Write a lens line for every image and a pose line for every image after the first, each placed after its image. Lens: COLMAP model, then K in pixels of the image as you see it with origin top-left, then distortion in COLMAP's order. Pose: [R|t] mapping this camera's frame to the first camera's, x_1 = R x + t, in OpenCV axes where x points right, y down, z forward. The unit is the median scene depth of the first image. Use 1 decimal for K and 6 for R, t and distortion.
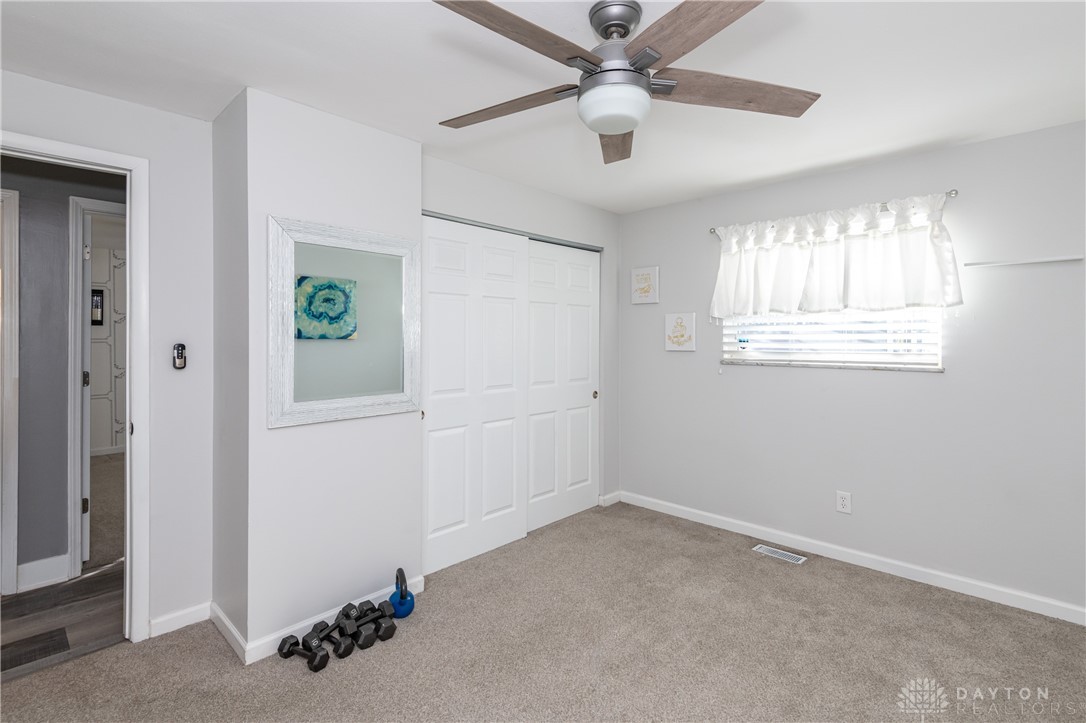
lens RADIAL K [[519.6, 0, 534.4], [0, 519.6, 338.5], [0, 0, 1]] dist [0.026174, -0.013137]
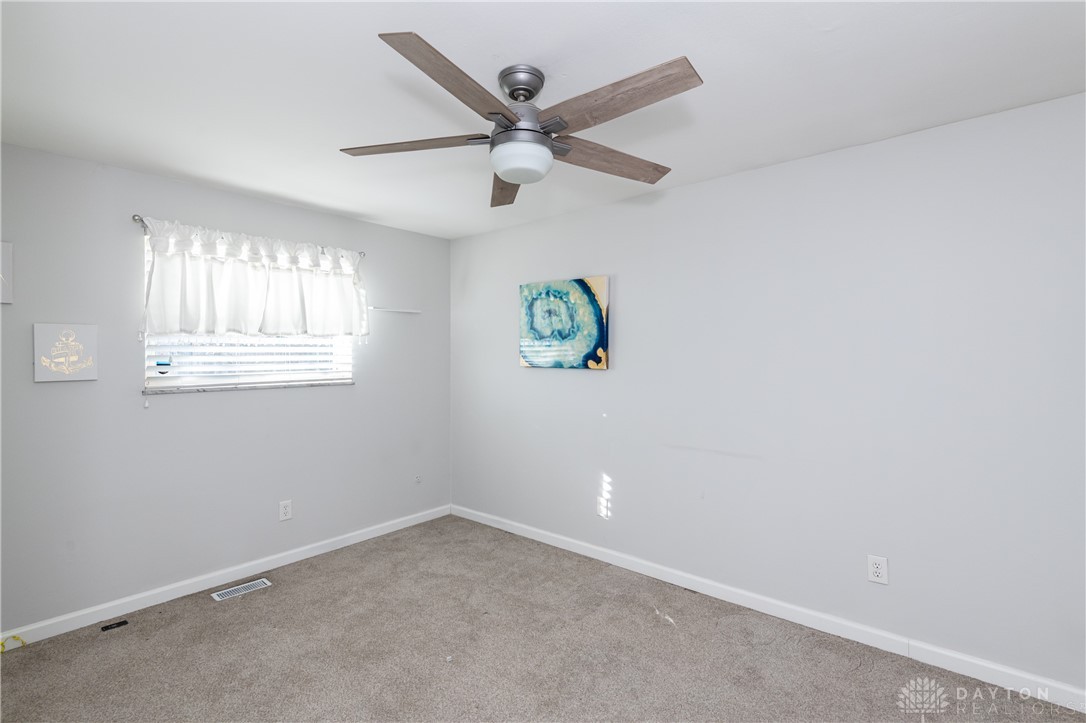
lens RADIAL K [[519.6, 0, 538.0], [0, 519.6, 357.0], [0, 0, 1]] dist [0.026174, -0.013137]
pose [[-0.076710, -0.007329, 0.997026, -0.549475], [0.000367, 0.999973, 0.007379, -0.014604], [-0.997053, 0.000932, -0.076706, 0.580683]]
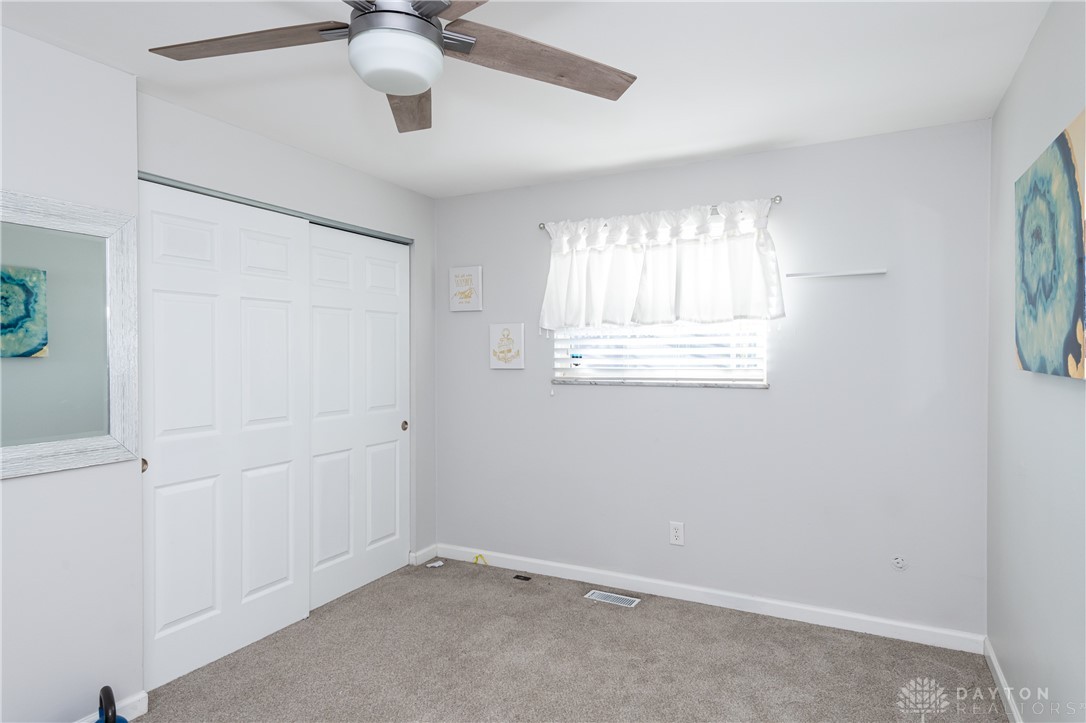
lens RADIAL K [[645.6, 0, 538.3], [0, 645.6, 362.8], [0, 0, 1]] dist [0.050467, -0.023795]
pose [[0.956994, -0.009361, 0.289958, 0.037834], [0.005205, 0.999872, 0.015103, -0.001737], [-0.290062, -0.012944, 0.956920, -0.002332]]
